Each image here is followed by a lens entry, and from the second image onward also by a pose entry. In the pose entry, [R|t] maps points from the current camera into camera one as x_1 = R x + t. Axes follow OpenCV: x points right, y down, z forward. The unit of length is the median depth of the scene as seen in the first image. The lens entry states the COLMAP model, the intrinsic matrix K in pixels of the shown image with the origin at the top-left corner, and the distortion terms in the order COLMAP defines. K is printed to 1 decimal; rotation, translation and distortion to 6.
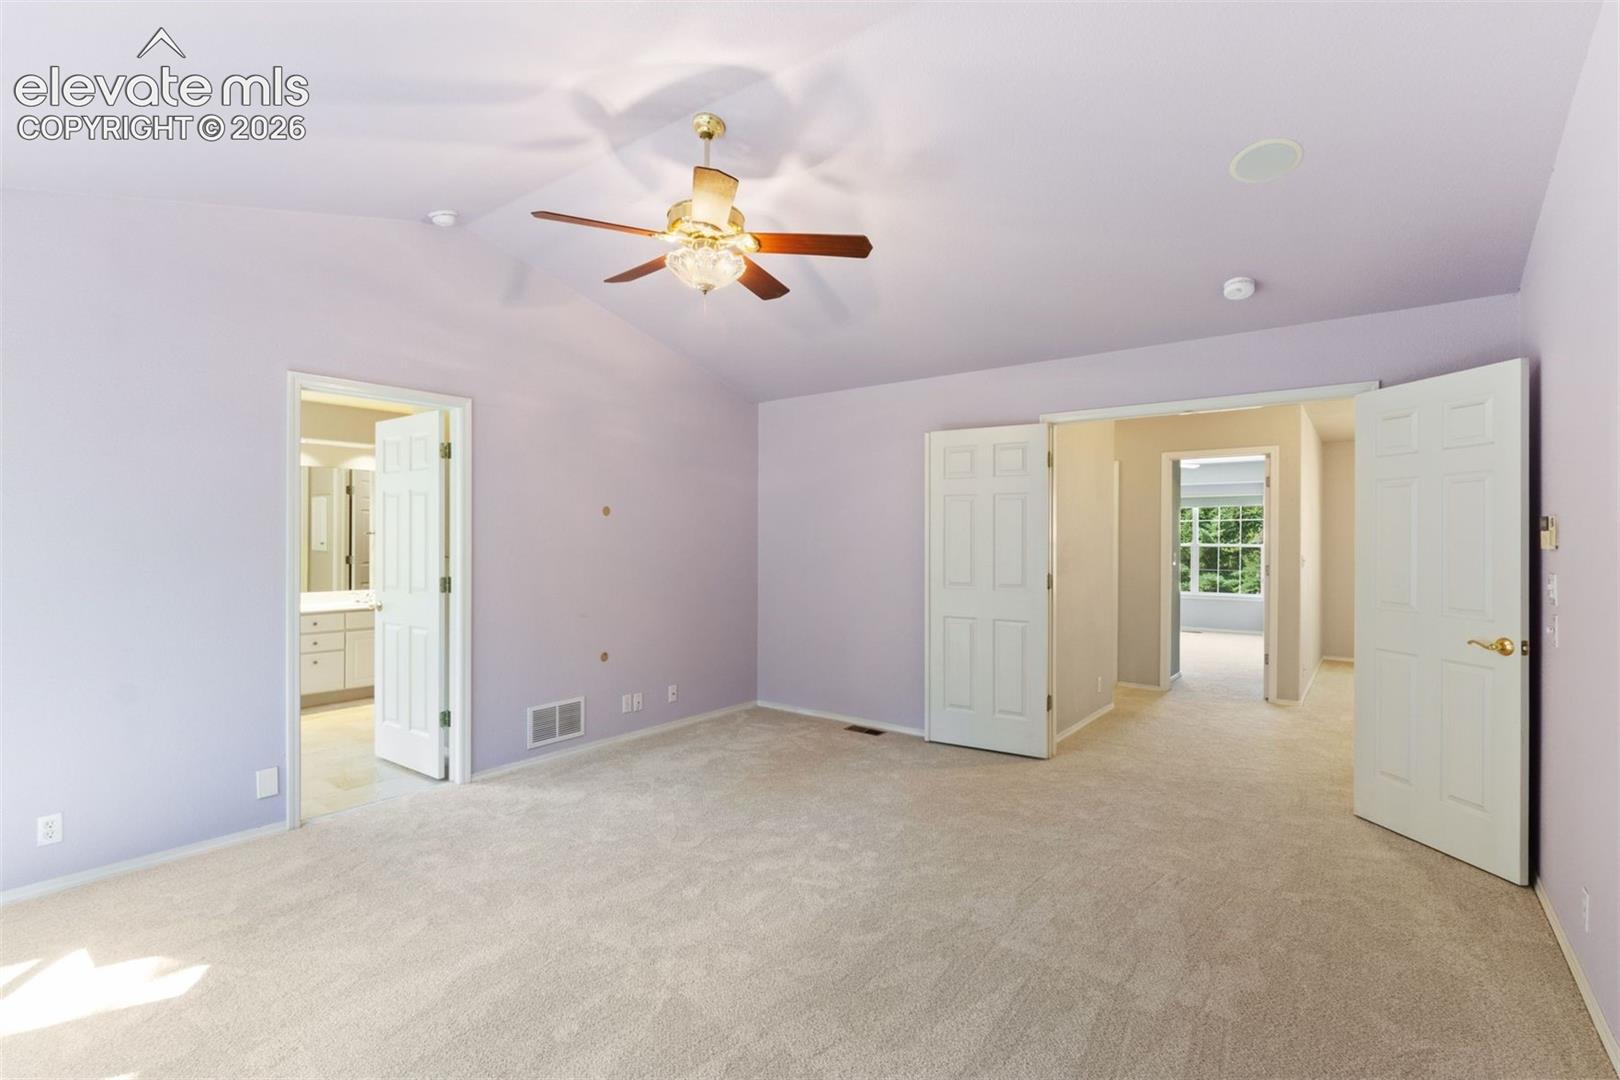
lens RADIAL K [[753.6, 0, 802.8], [0, 753.6, 538.9], [0, 0, 1]] dist [-0.000007, -0.001977]
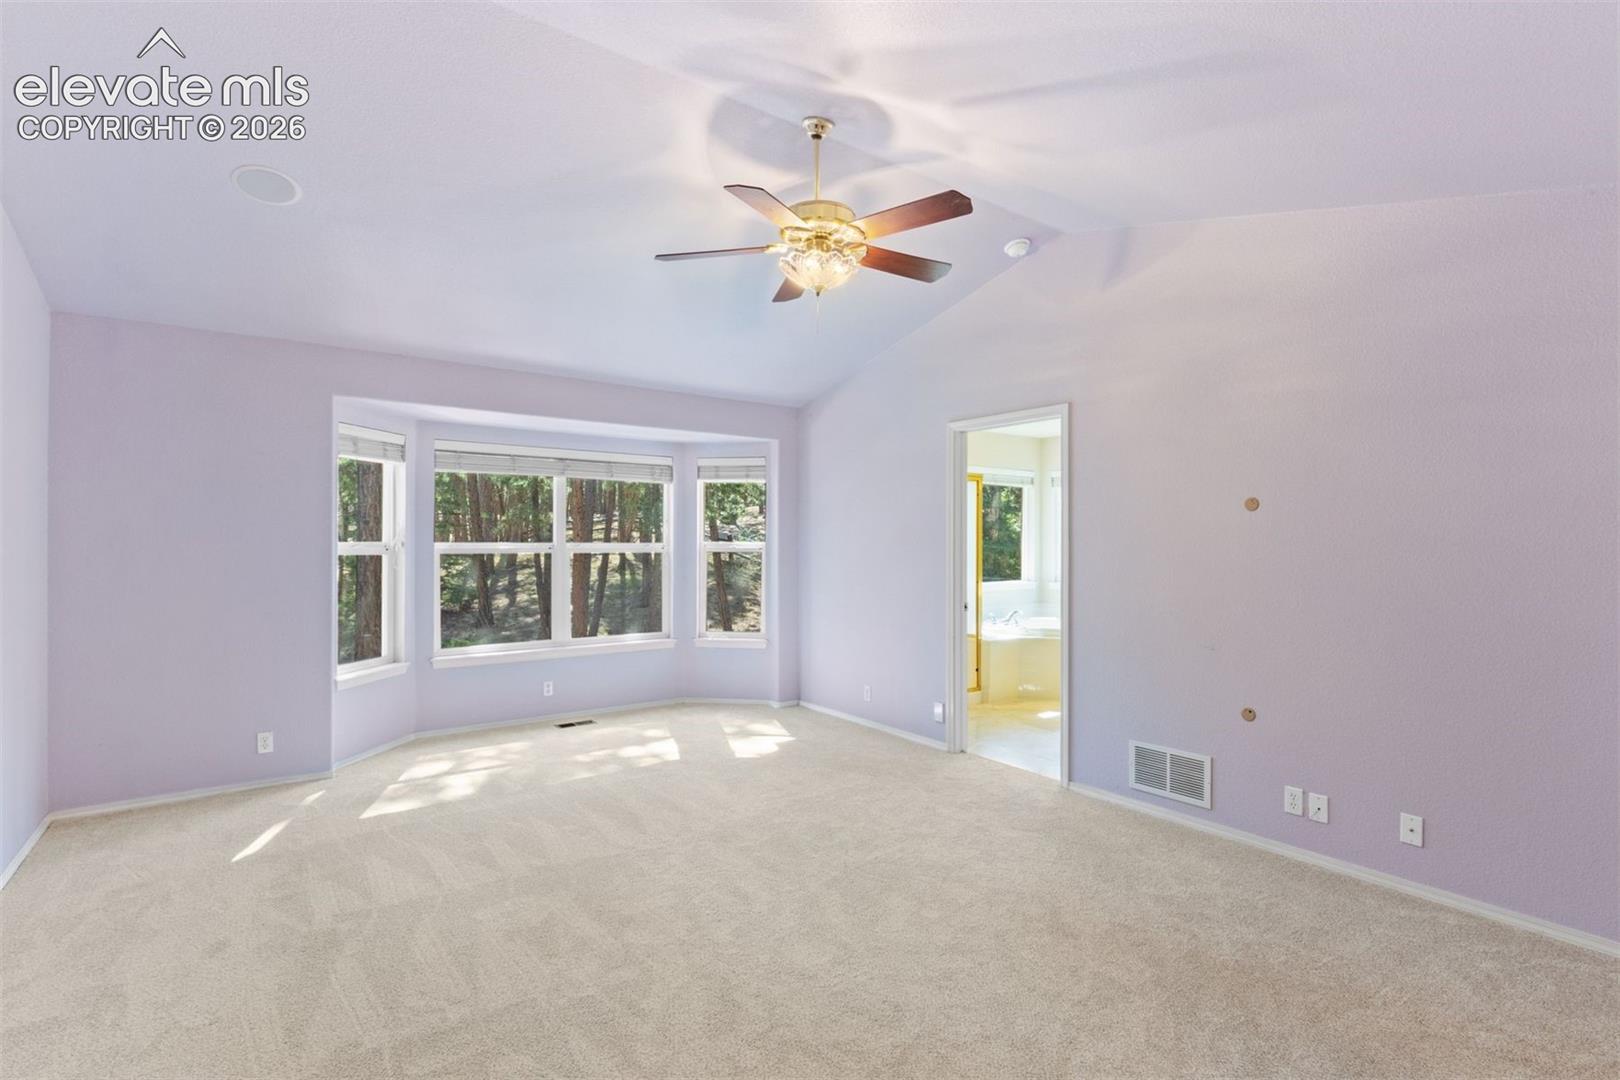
lens RADIAL K [[753.6, 0, 795.6], [0, 753.6, 539.9], [0, 0, 1]] dist [-0.000007, -0.001977]
pose [[-0.293716, -0.009161, -0.955849, 0.552762], [-0.007683, 0.999944, -0.007223, 0.004060], [0.955862, 0.005223, -0.293770, 0.847016]]
